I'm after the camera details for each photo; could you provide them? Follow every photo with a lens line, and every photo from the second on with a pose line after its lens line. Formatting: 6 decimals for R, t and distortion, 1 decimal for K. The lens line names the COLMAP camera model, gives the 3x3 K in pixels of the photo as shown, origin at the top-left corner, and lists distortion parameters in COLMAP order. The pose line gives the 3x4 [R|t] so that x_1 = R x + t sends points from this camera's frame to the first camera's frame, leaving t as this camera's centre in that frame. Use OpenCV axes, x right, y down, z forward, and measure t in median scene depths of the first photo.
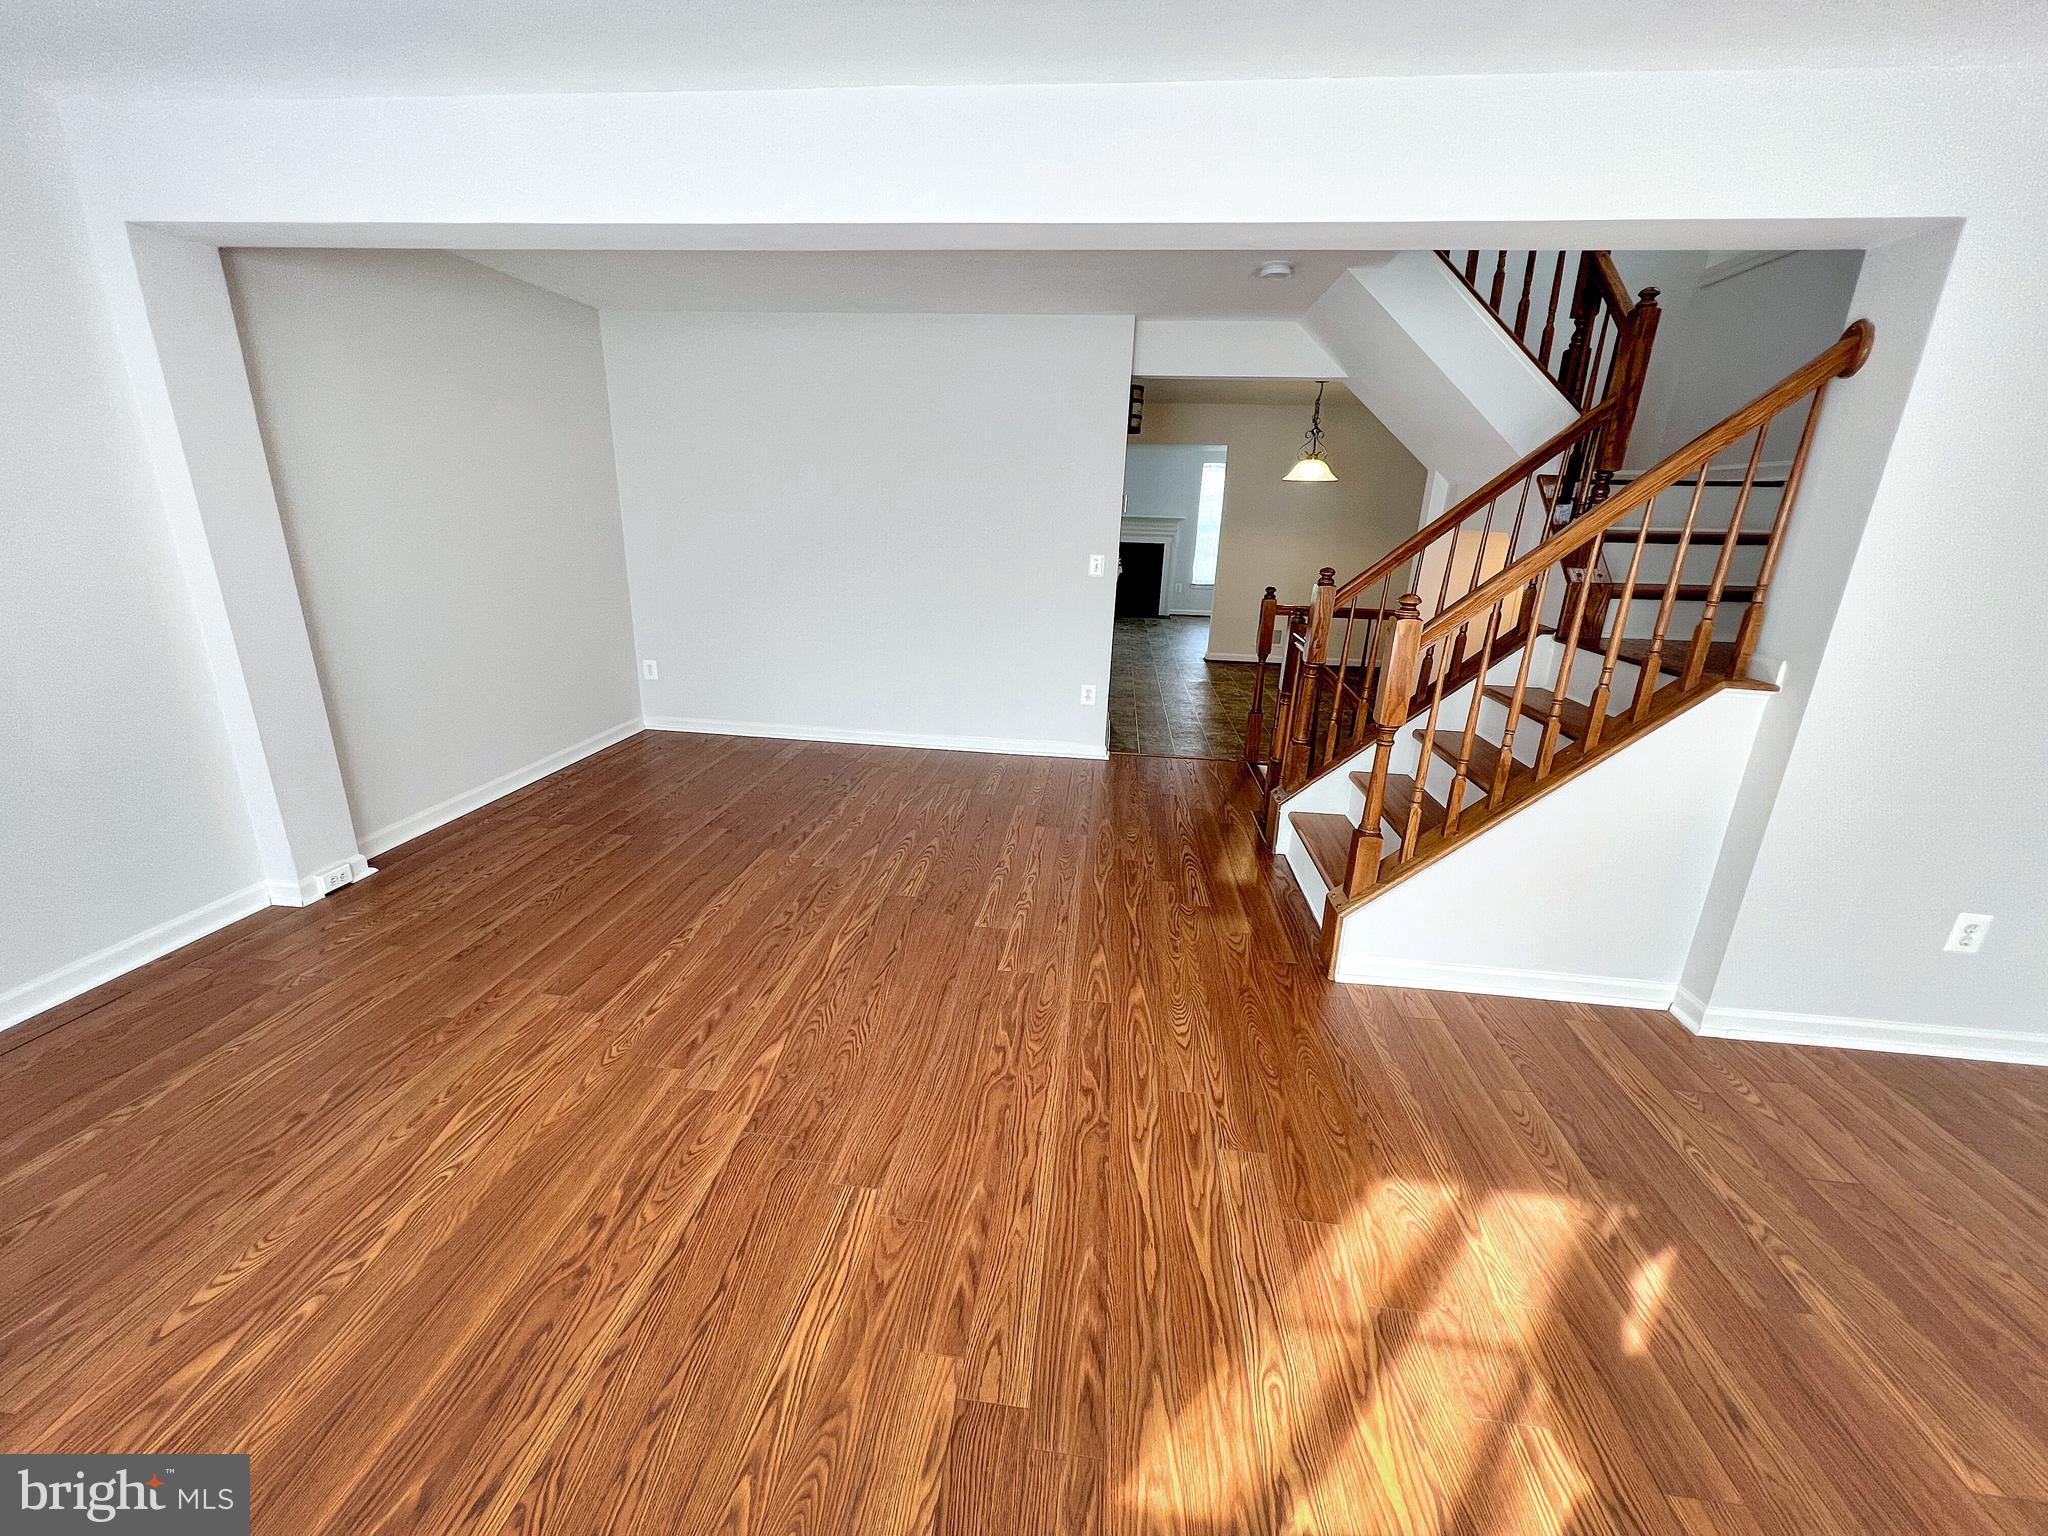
lens RADIAL K [[837.0, 0, 1018.3], [0, 837.0, 758.0], [0, 0, 1]] dist [-0.002365, 0.000601]
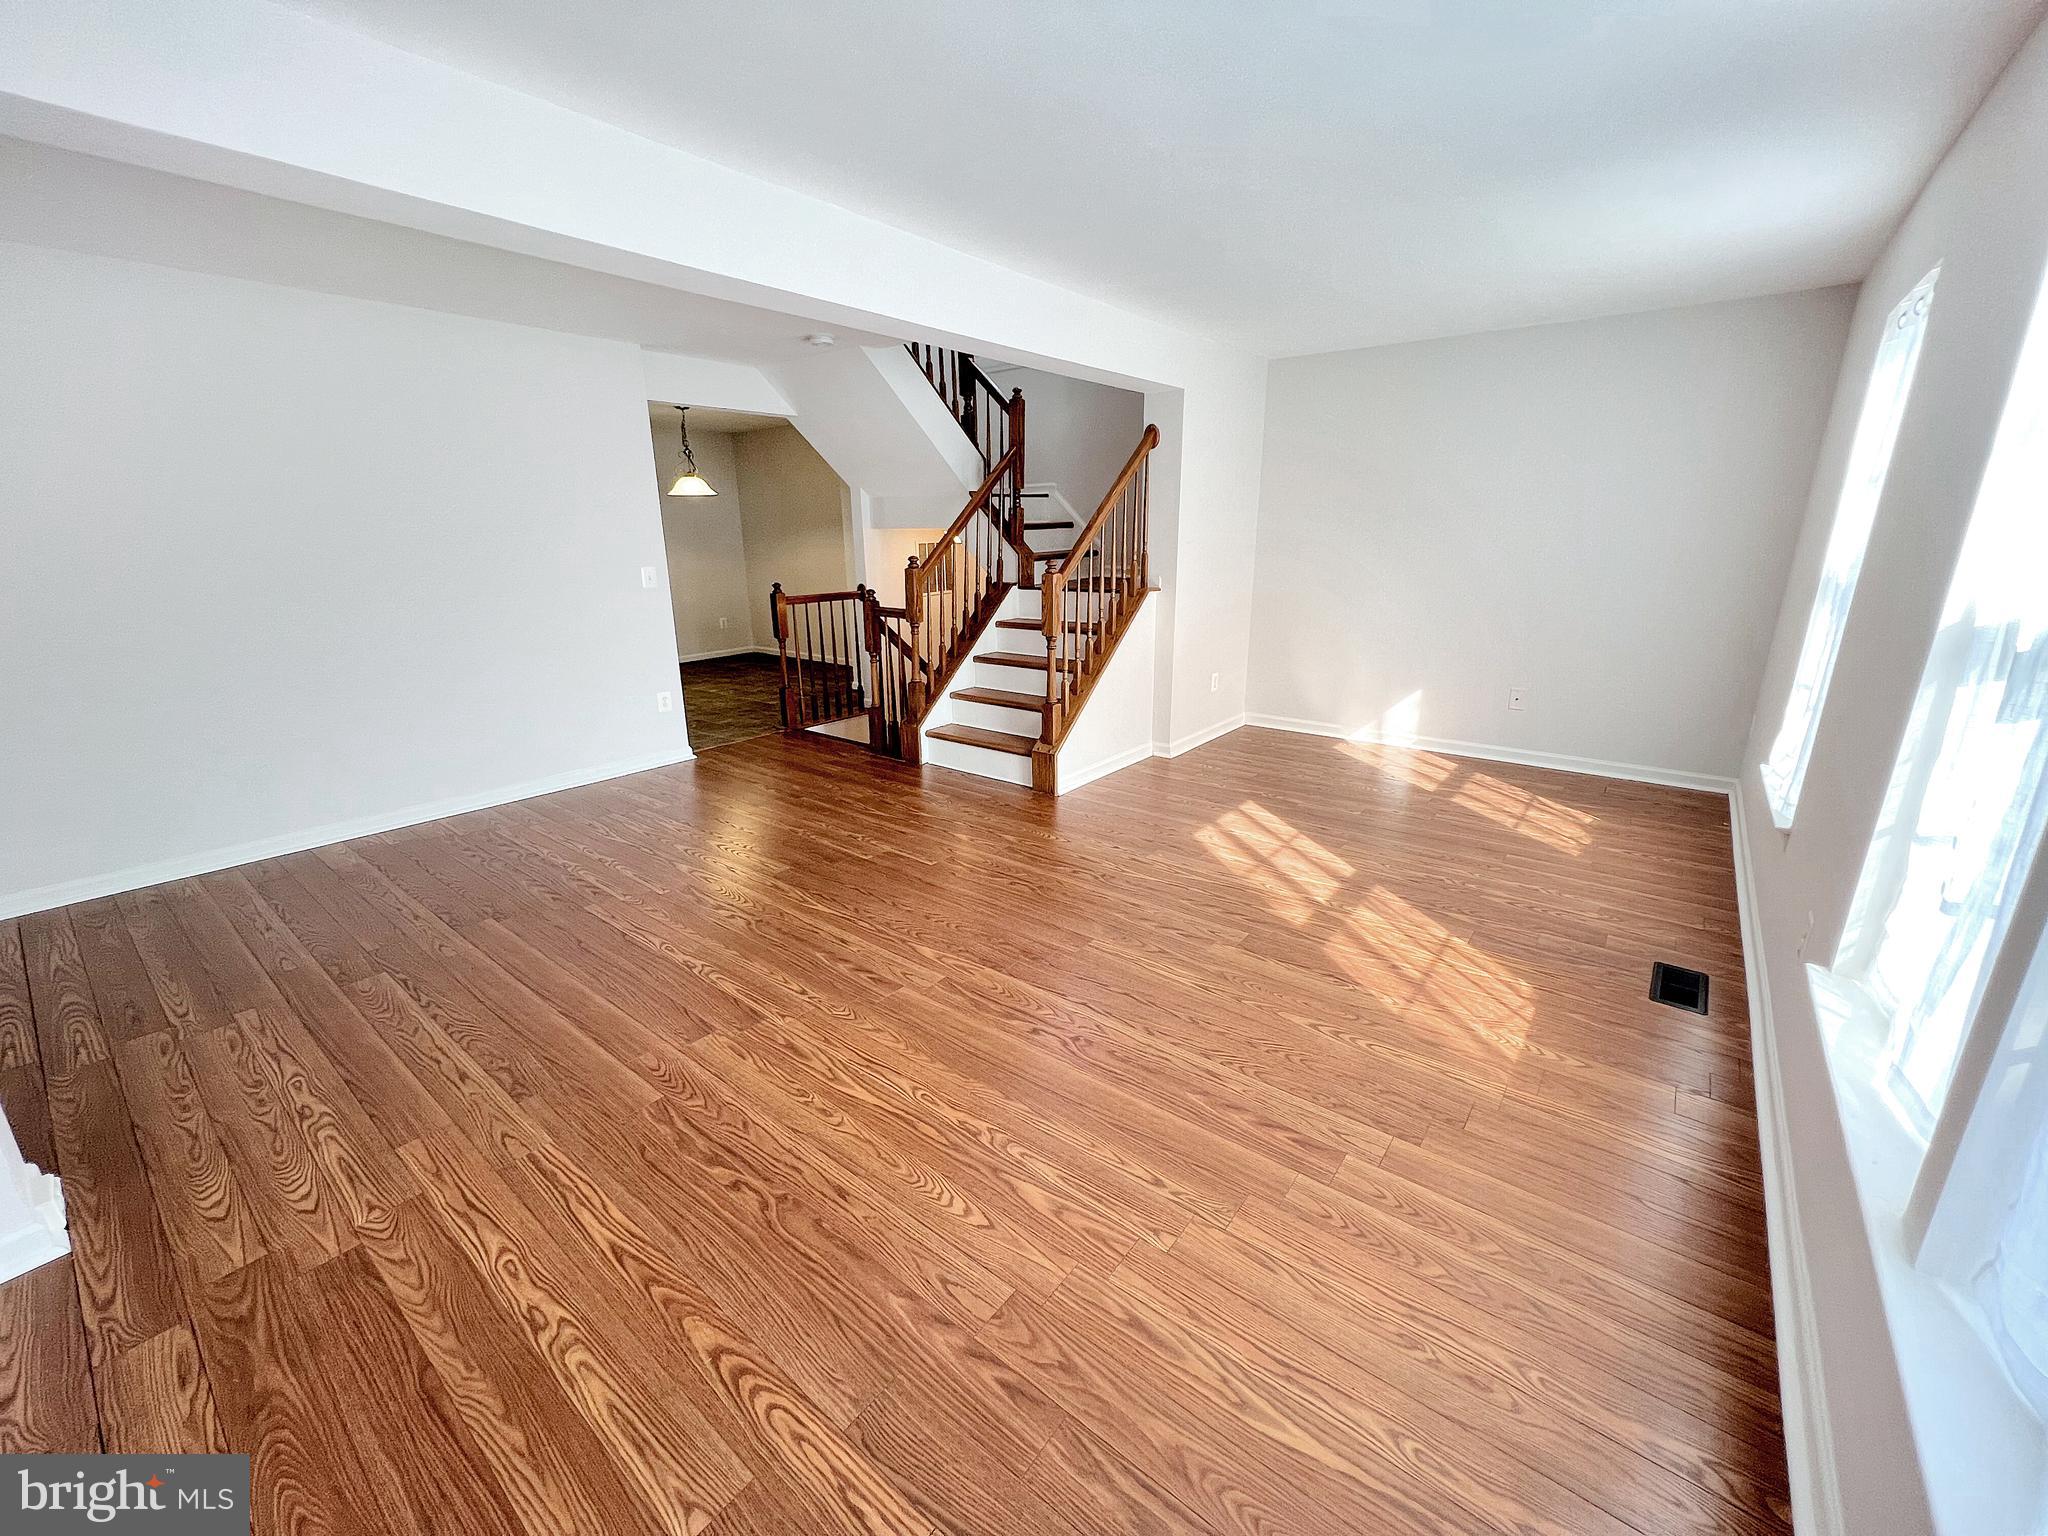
lens RADIAL K [[837.0, 0, 1021.2], [0, 837.0, 769.6], [0, 0, 1]] dist [-0.002365, 0.000601]
pose [[0.518828, -0.274141, 0.809731, -1.009278], [0.272765, 0.950766, 0.147118, -0.050143], [-0.810195, 0.144538, 0.568061, 0.103225]]
